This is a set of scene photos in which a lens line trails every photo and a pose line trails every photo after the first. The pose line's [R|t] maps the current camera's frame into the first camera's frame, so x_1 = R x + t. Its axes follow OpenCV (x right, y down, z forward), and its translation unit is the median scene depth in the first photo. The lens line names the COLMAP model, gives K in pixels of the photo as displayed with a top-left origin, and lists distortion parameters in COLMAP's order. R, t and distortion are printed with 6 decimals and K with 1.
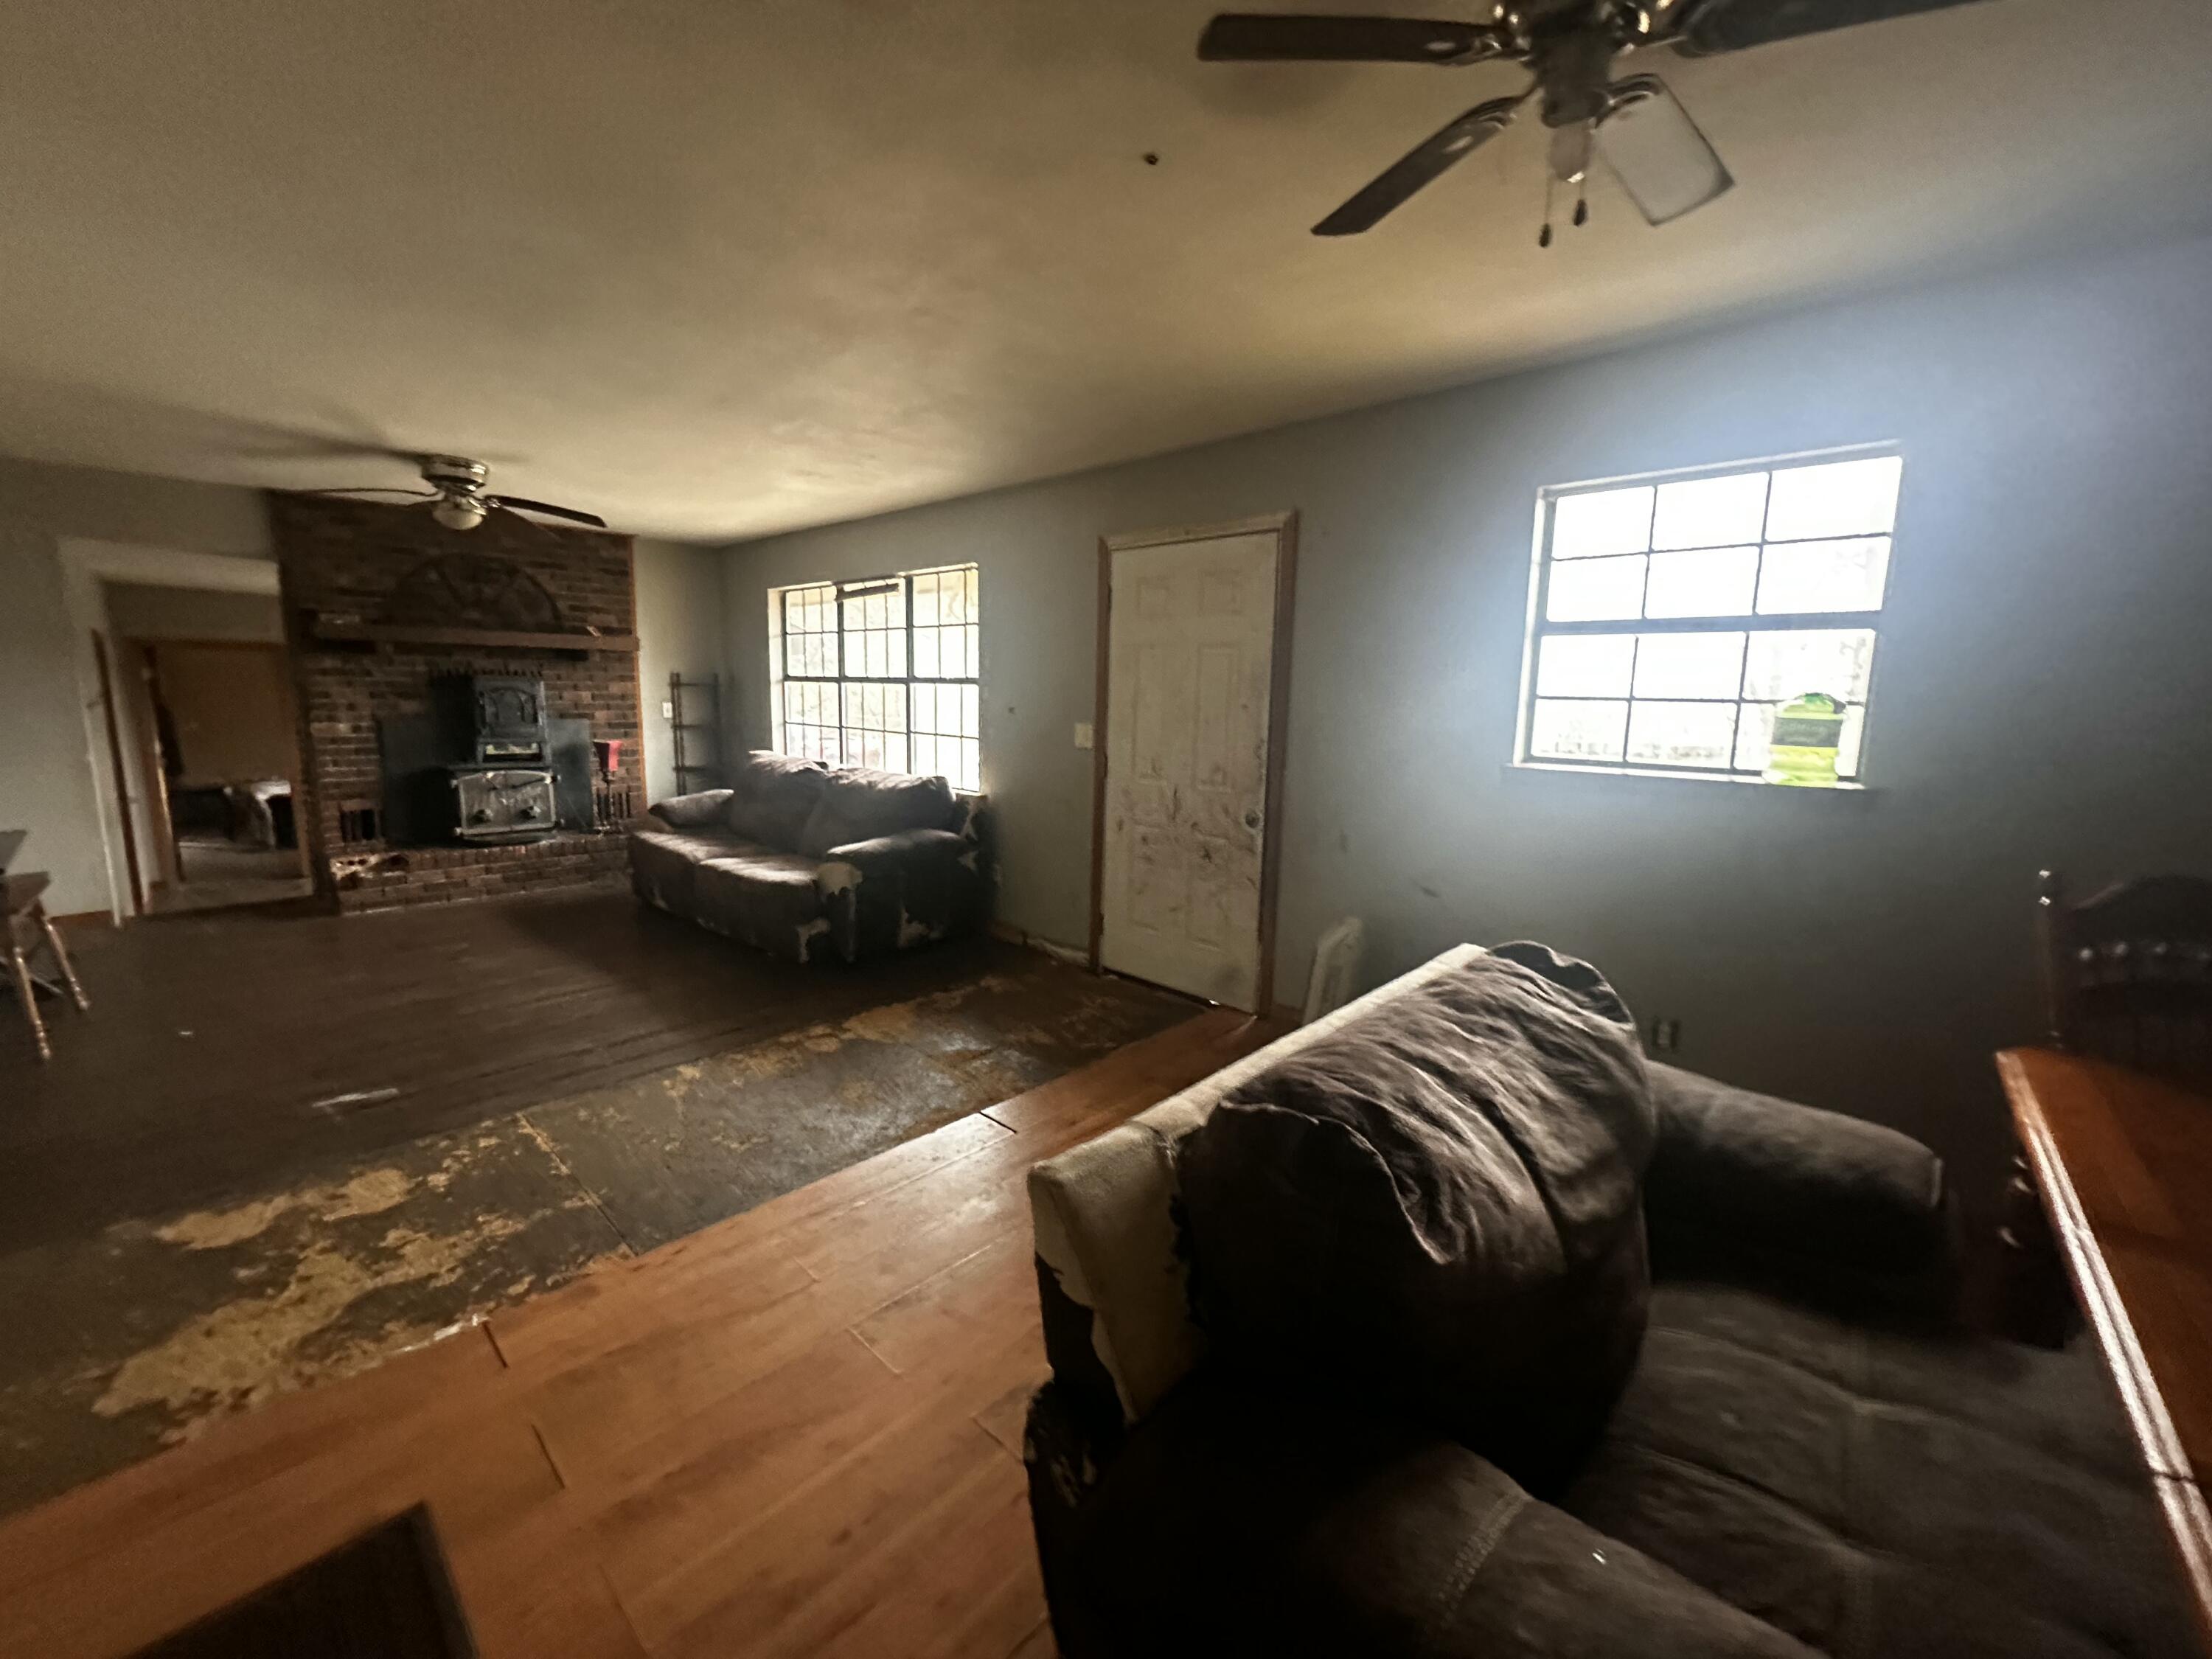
lens RADIAL K [[882.0, 0, 1106.0], [0, 882.0, 825.3], [0, 0, 1]] dist [-0.003881, -0.000403]
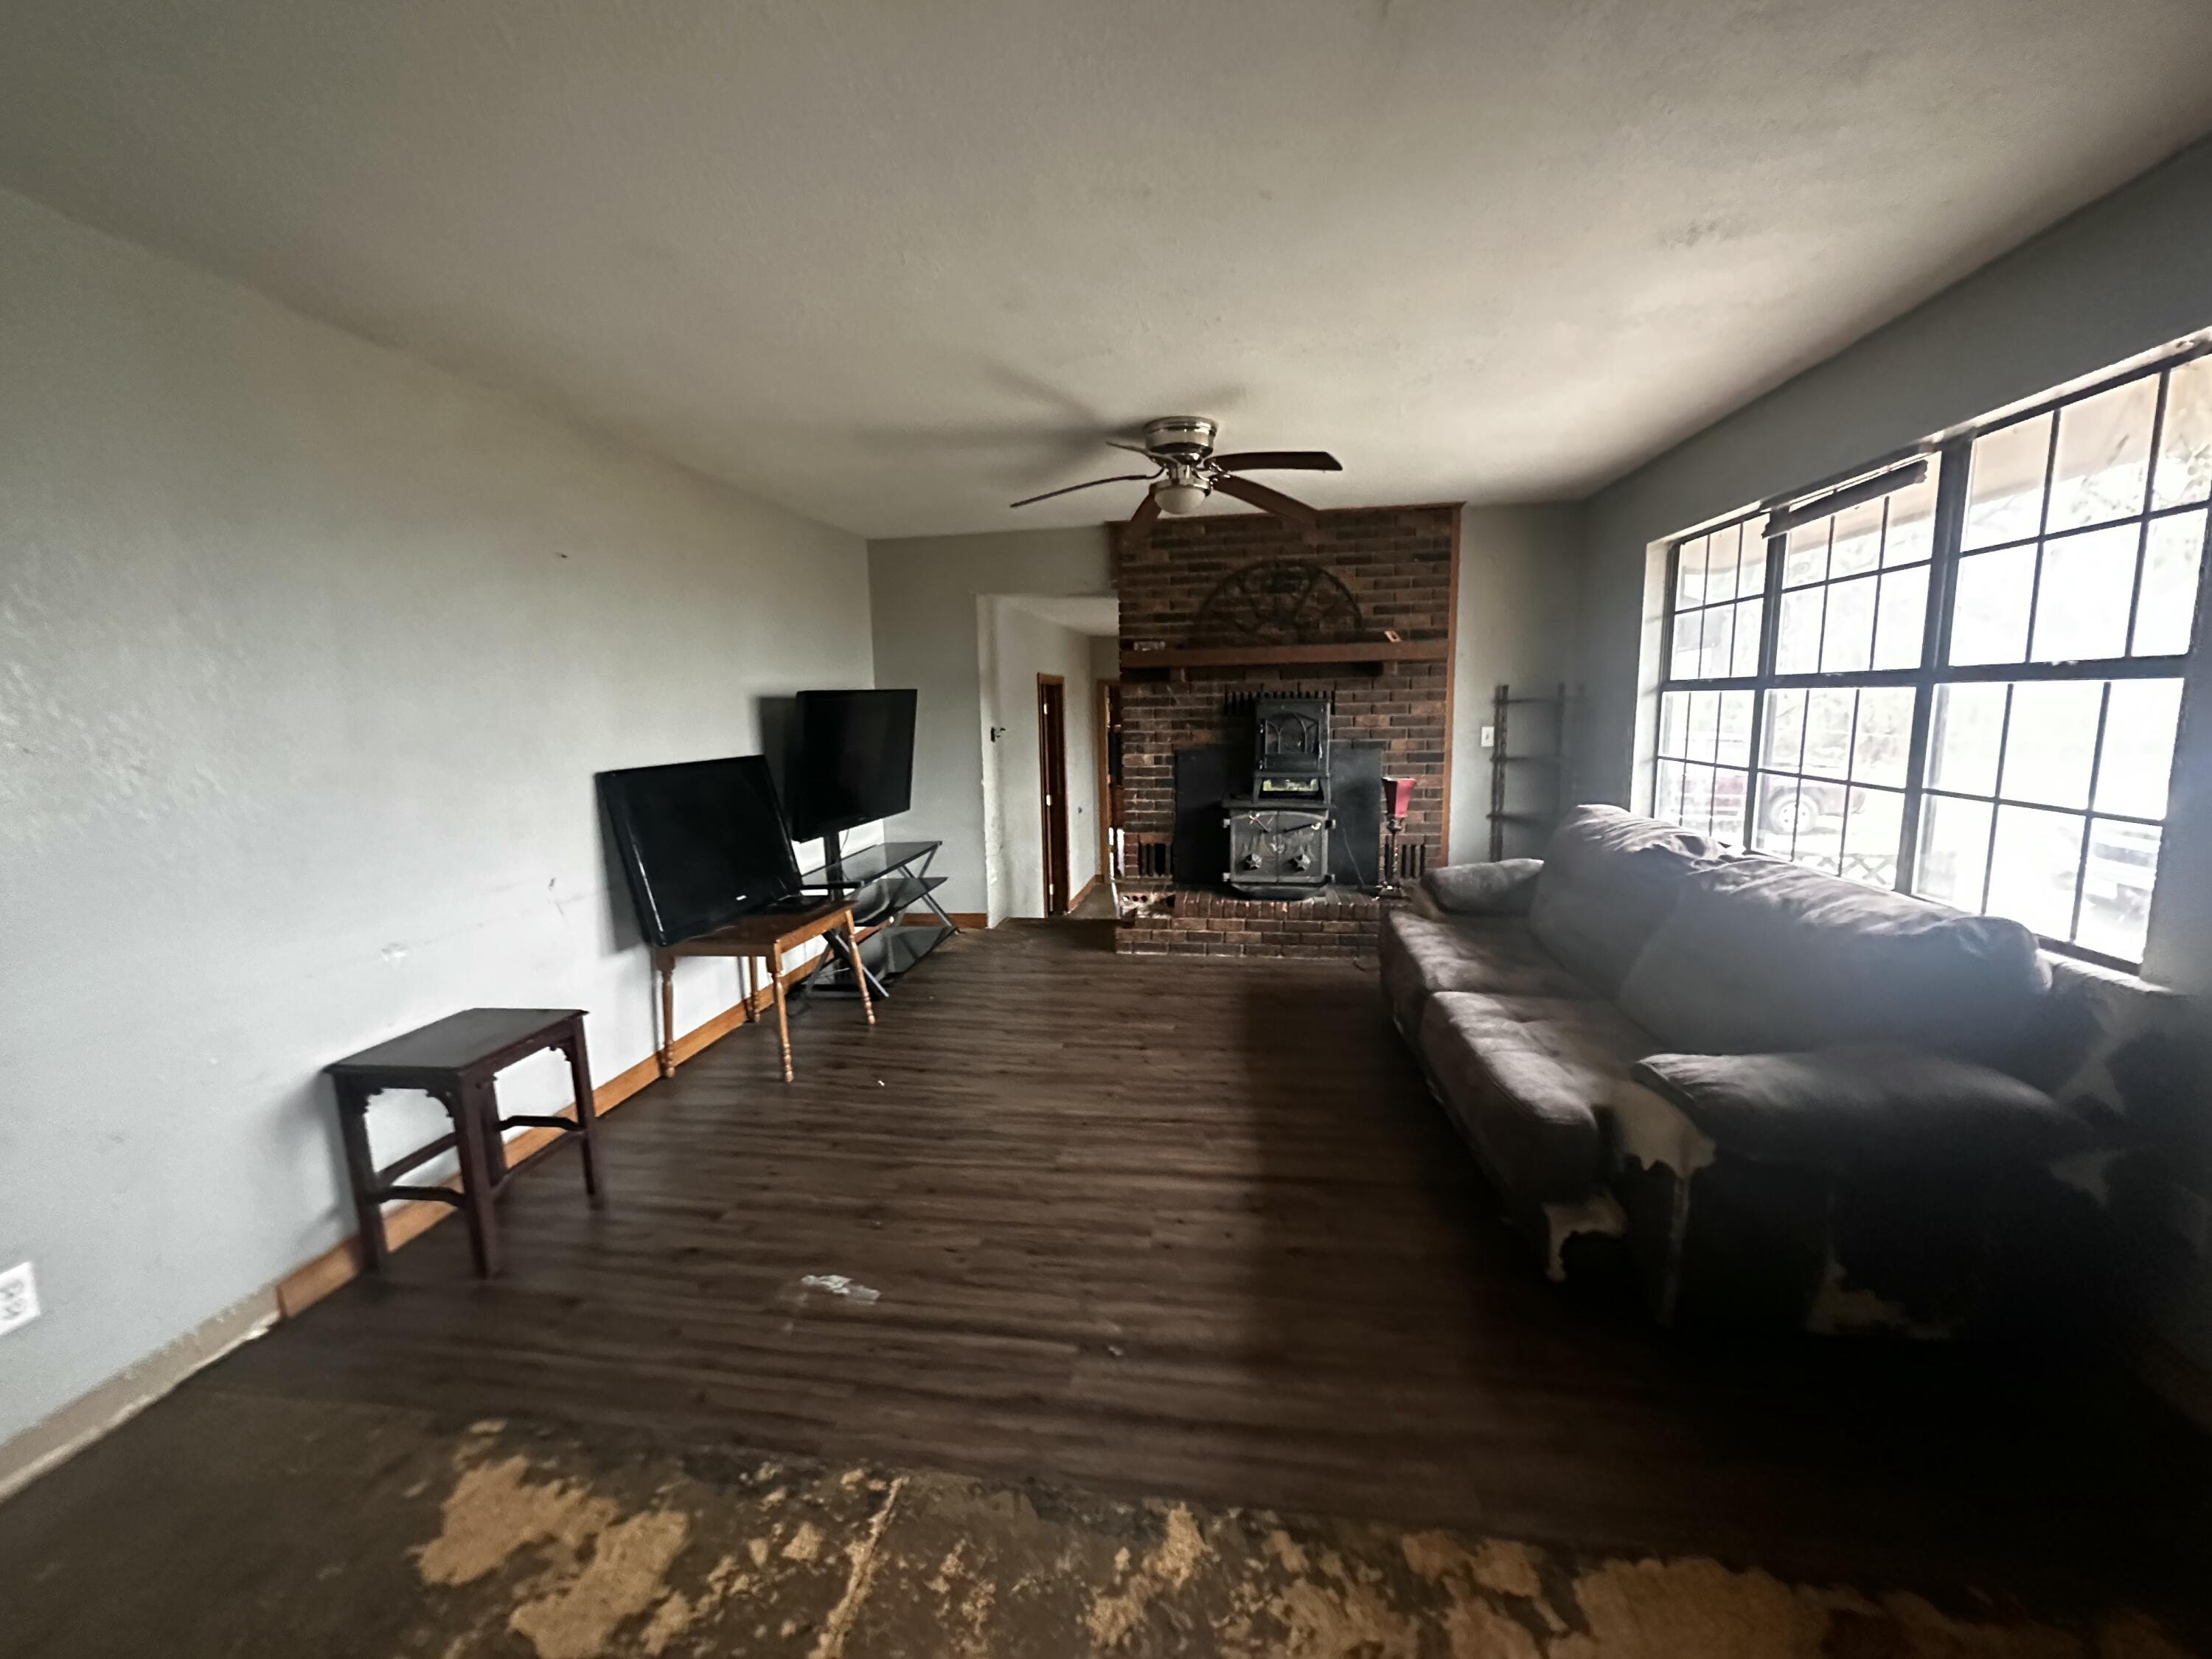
lens RADIAL K [[882.0, 0, 1100.5], [0, 882.0, 832.7], [0, 0, 1]] dist [-0.003881, -0.000403]
pose [[0.565886, 0.085510, -0.820037, -0.086686], [-0.092526, 0.994911, 0.039896, -0.062364], [0.819275, 0.053298, 0.570918, 0.395762]]
